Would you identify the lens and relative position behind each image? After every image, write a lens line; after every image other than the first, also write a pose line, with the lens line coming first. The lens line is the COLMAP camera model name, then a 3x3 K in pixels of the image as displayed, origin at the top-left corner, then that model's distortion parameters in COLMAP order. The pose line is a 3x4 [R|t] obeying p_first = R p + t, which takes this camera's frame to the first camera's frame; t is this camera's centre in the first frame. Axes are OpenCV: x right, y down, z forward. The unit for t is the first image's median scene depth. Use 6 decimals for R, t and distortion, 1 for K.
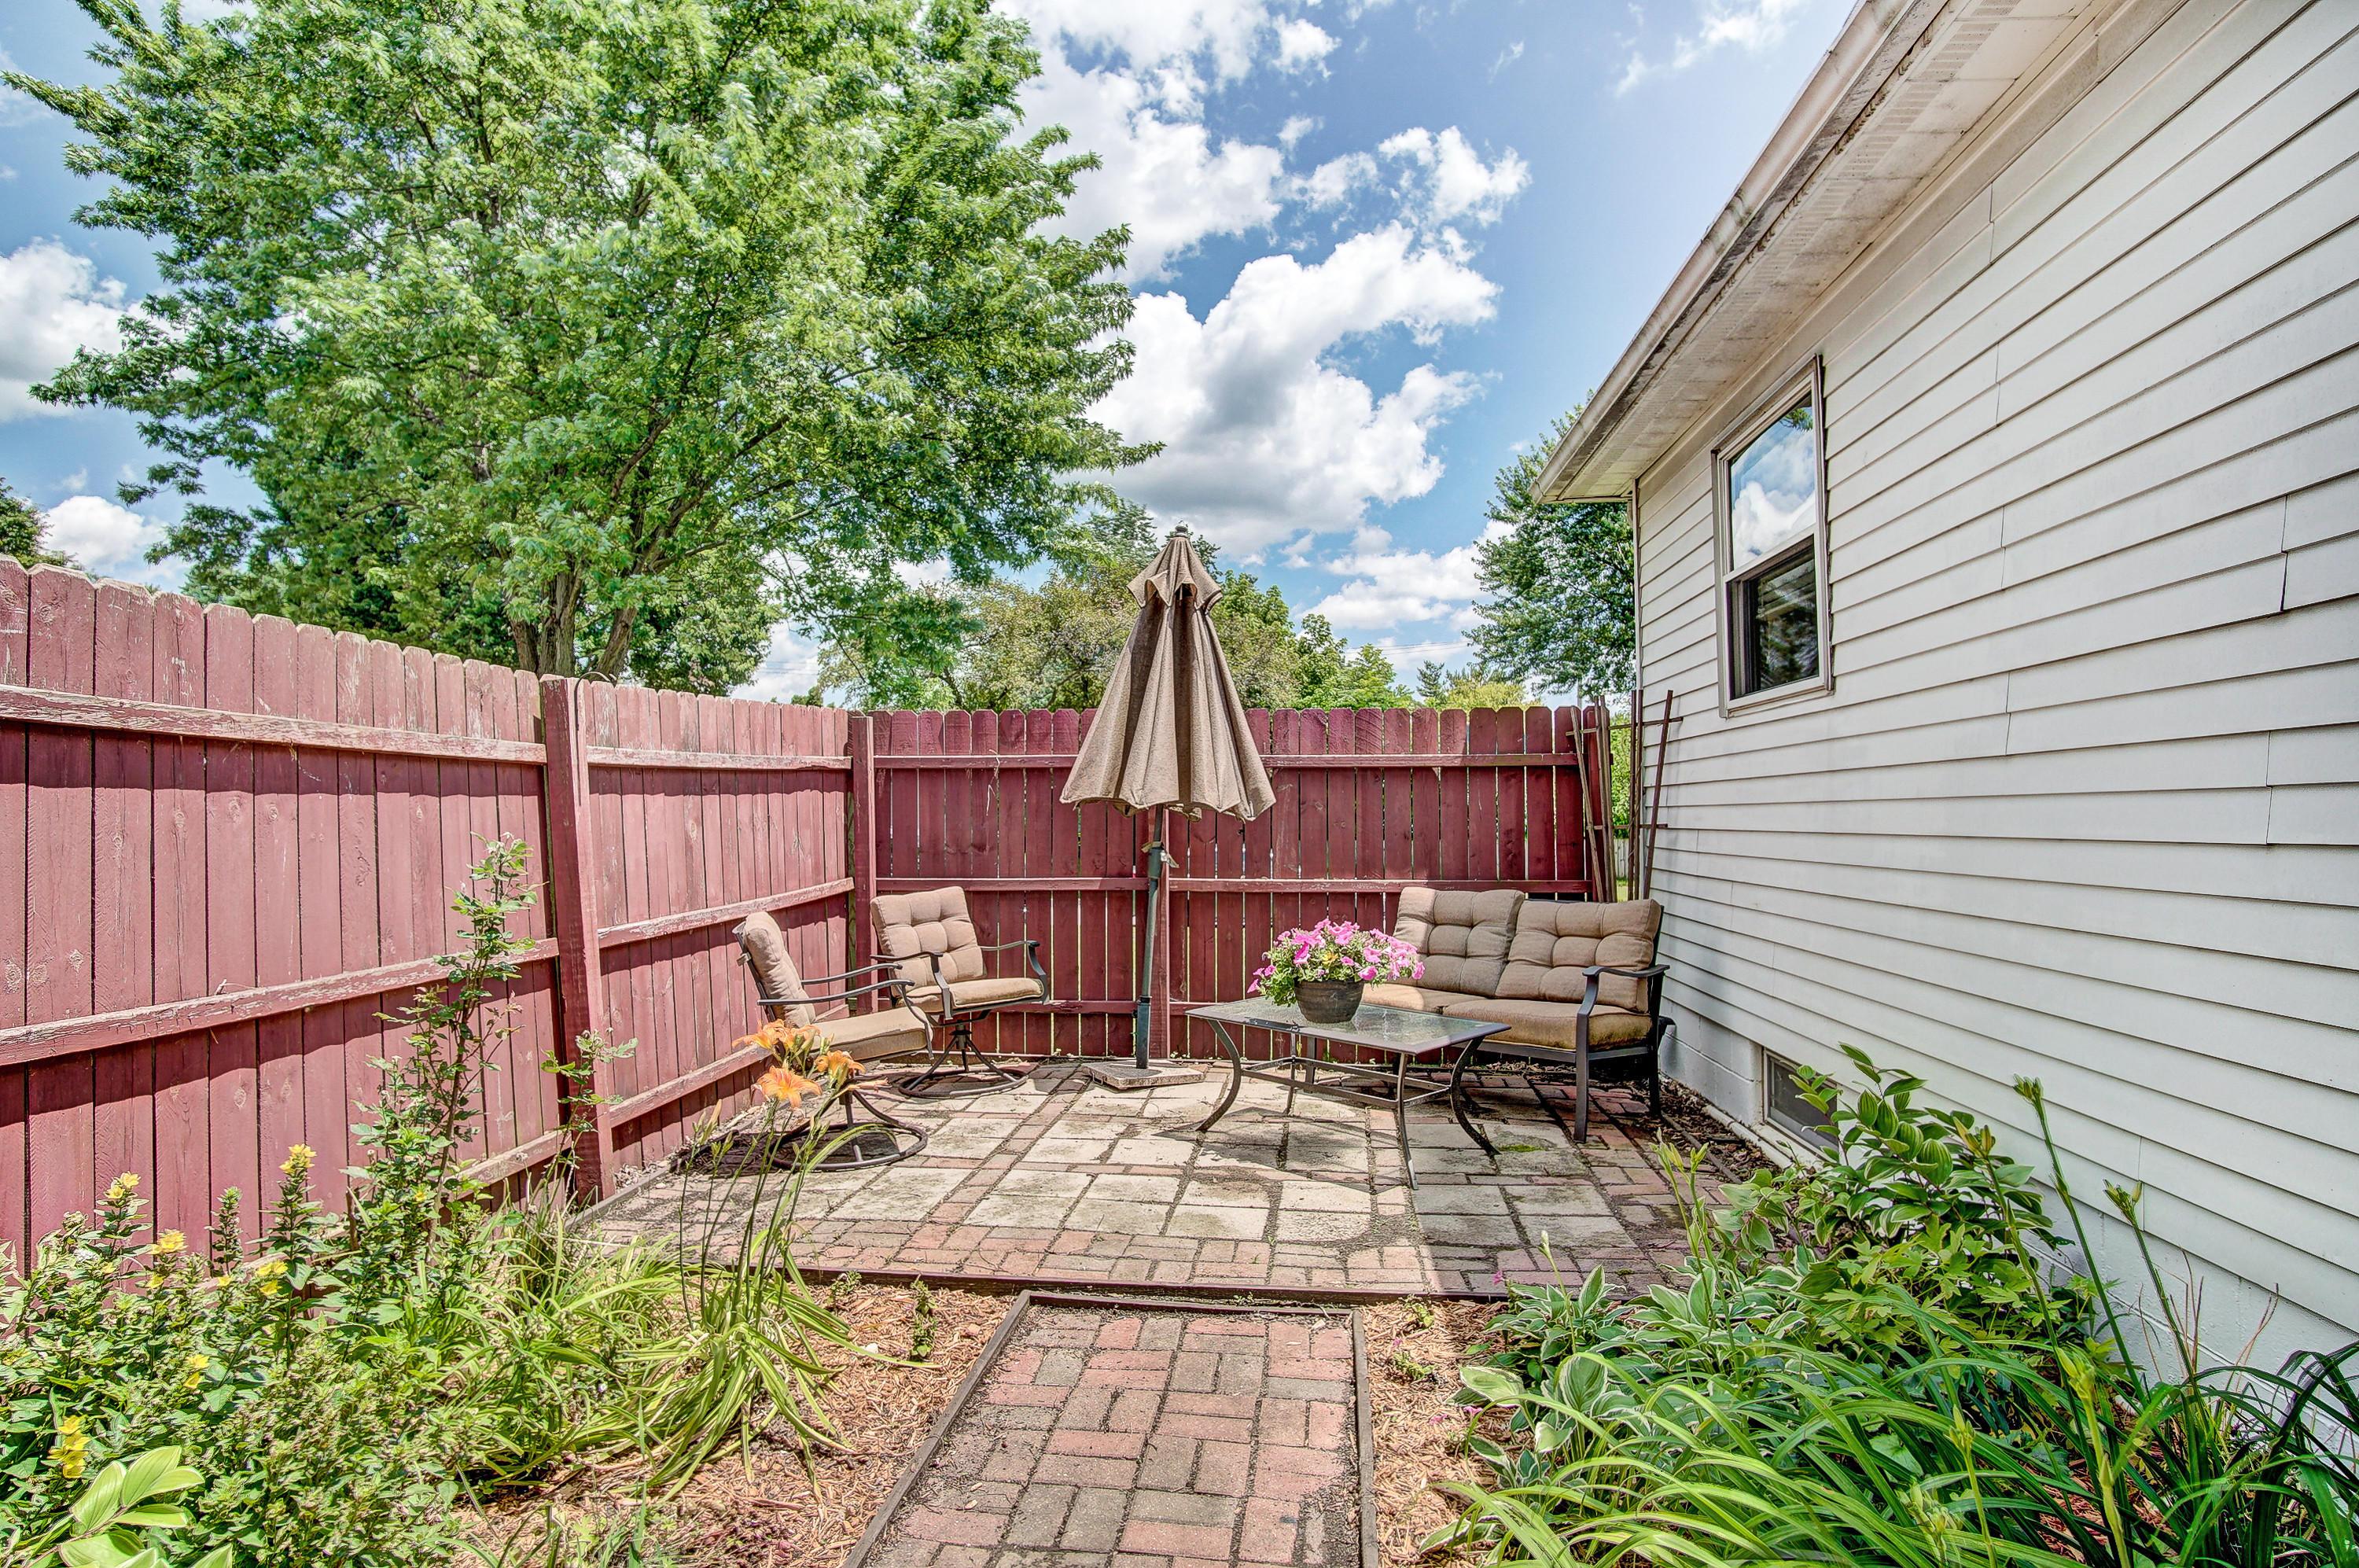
lens RADIAL K [[1289.5, 0, 1162.0], [0, 1289.5, 803.8], [0, 0, 1]] dist [-0.043314, -0.001209]
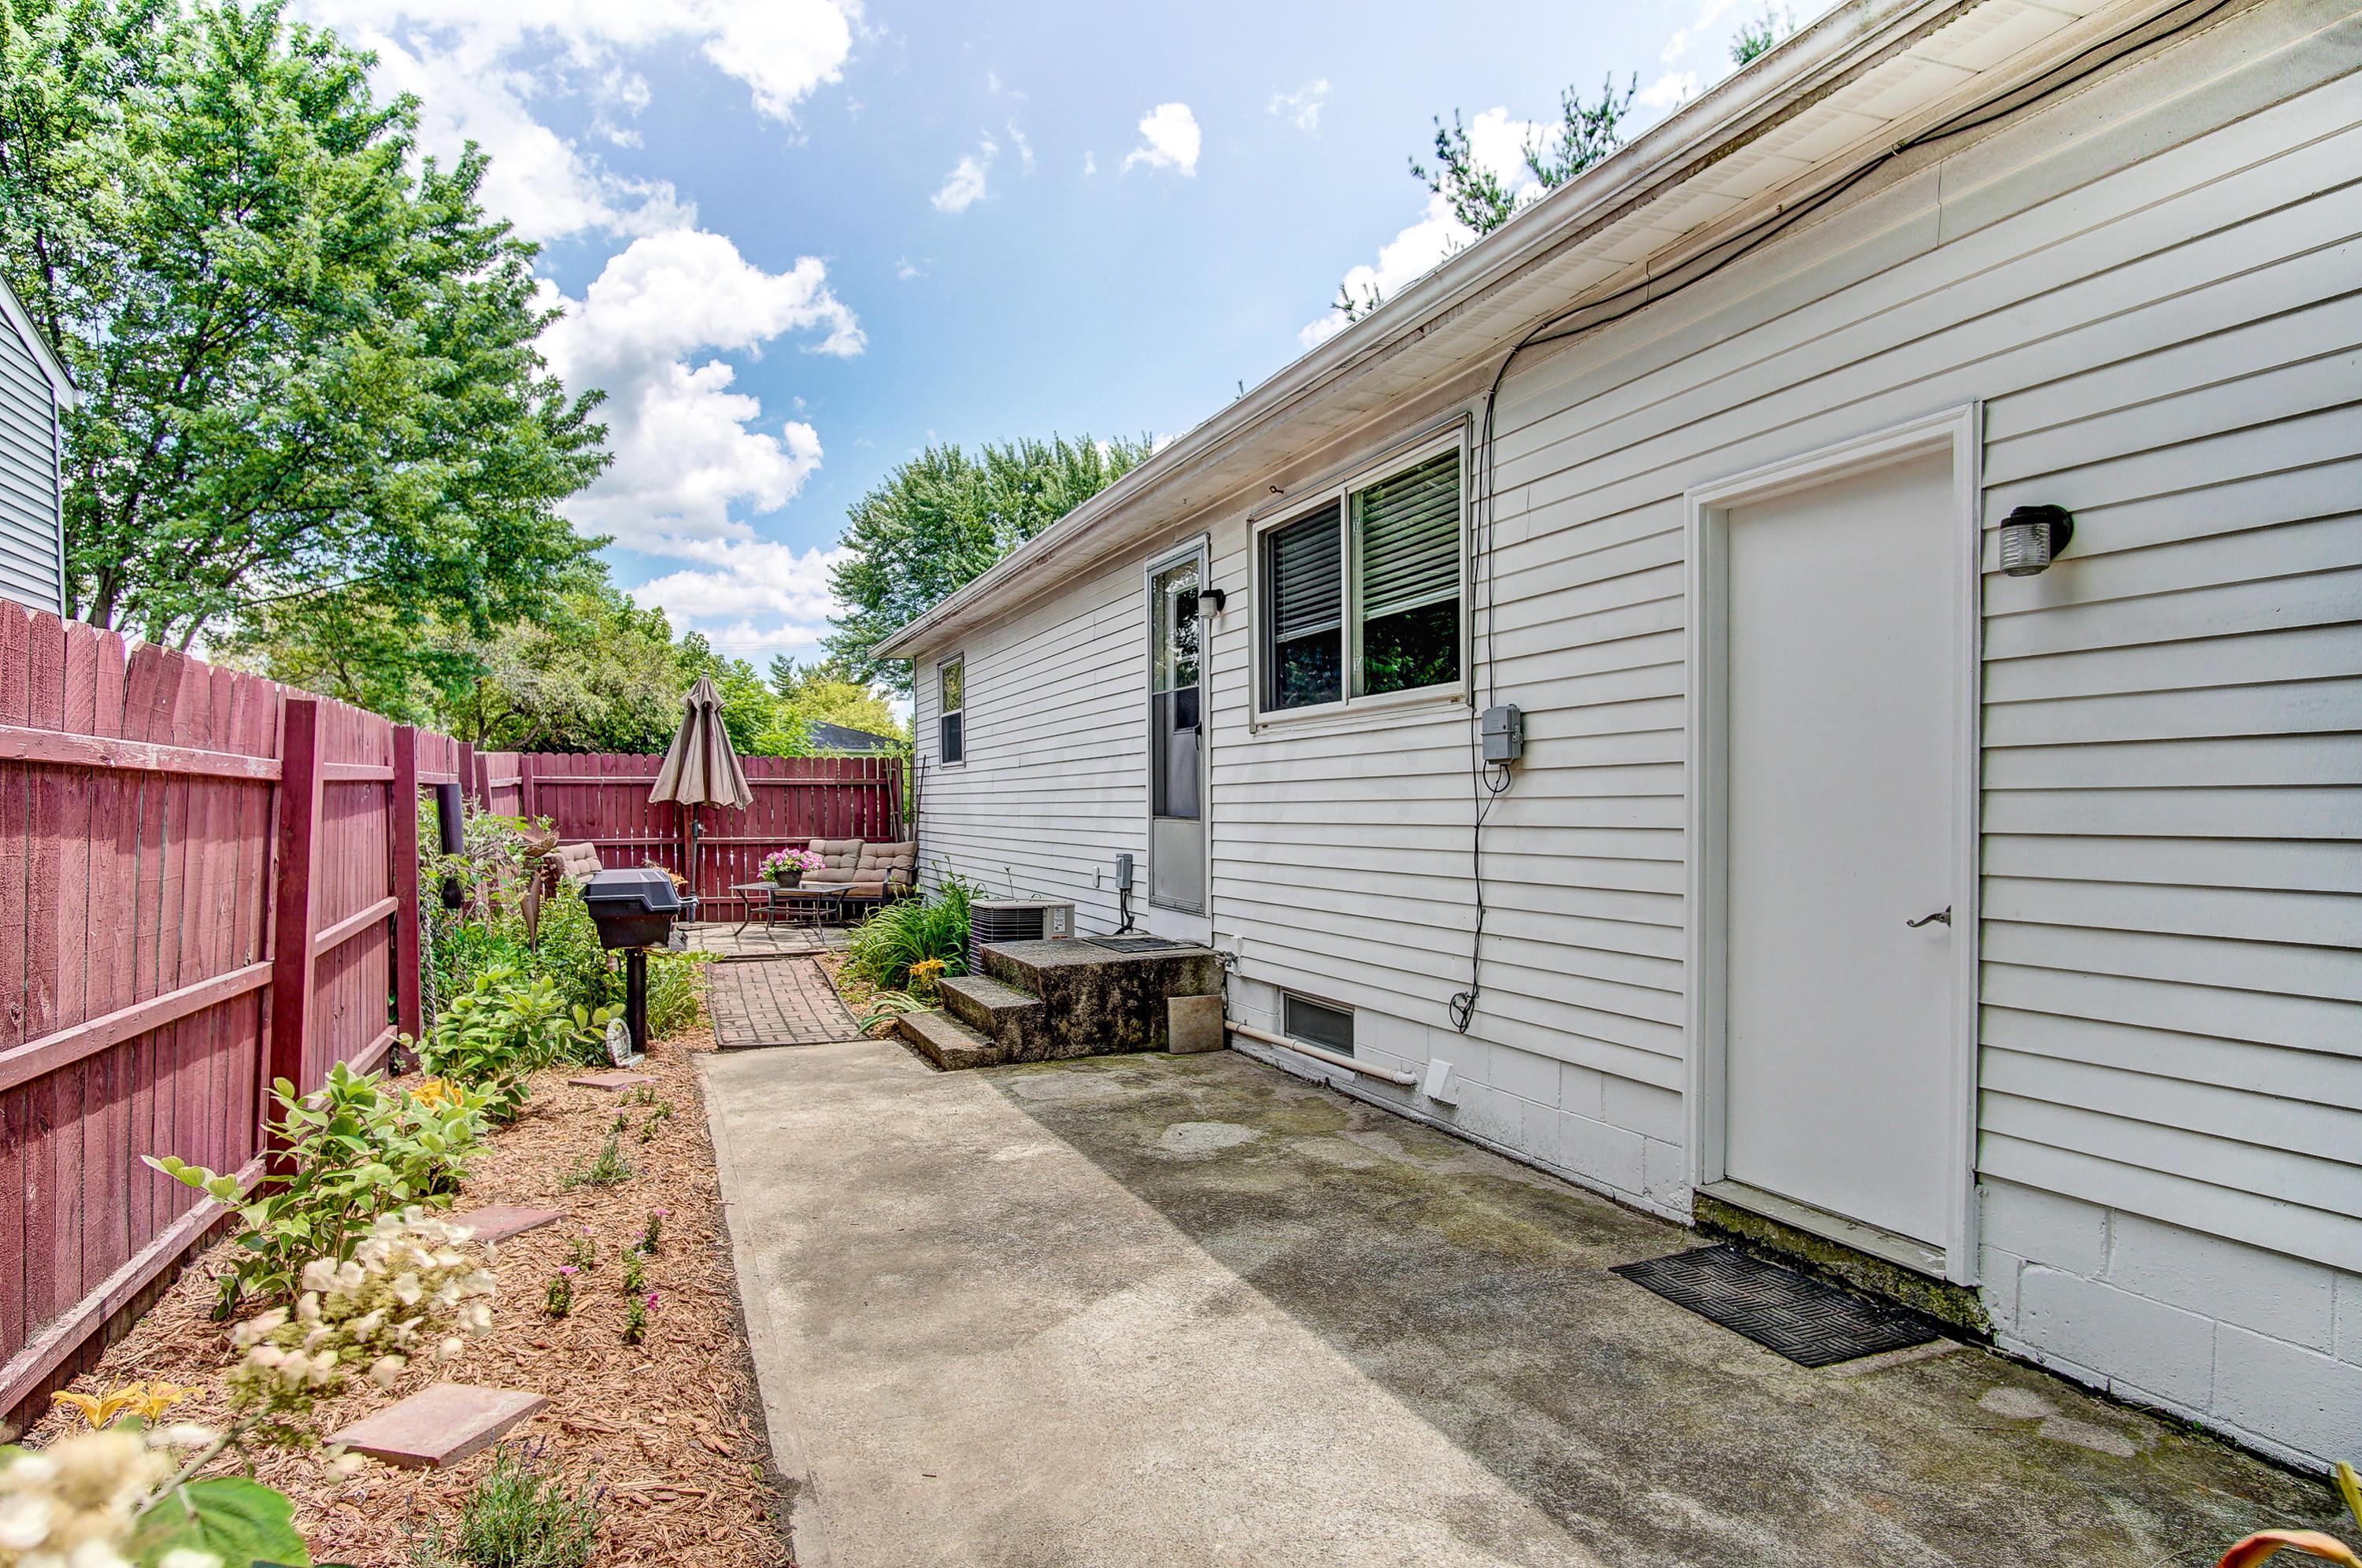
lens RADIAL K [[1291.0, 0, 1170.0], [0, 1291.0, 775.6], [0, 0, 1]] dist [-0.043314, -0.001209]
pose [[0.876376, 0.010147, 0.481521, -0.335875], [-0.004546, 0.999908, -0.012796, -0.019840], [-0.481607, 0.009025, 0.876341, -1.235923]]
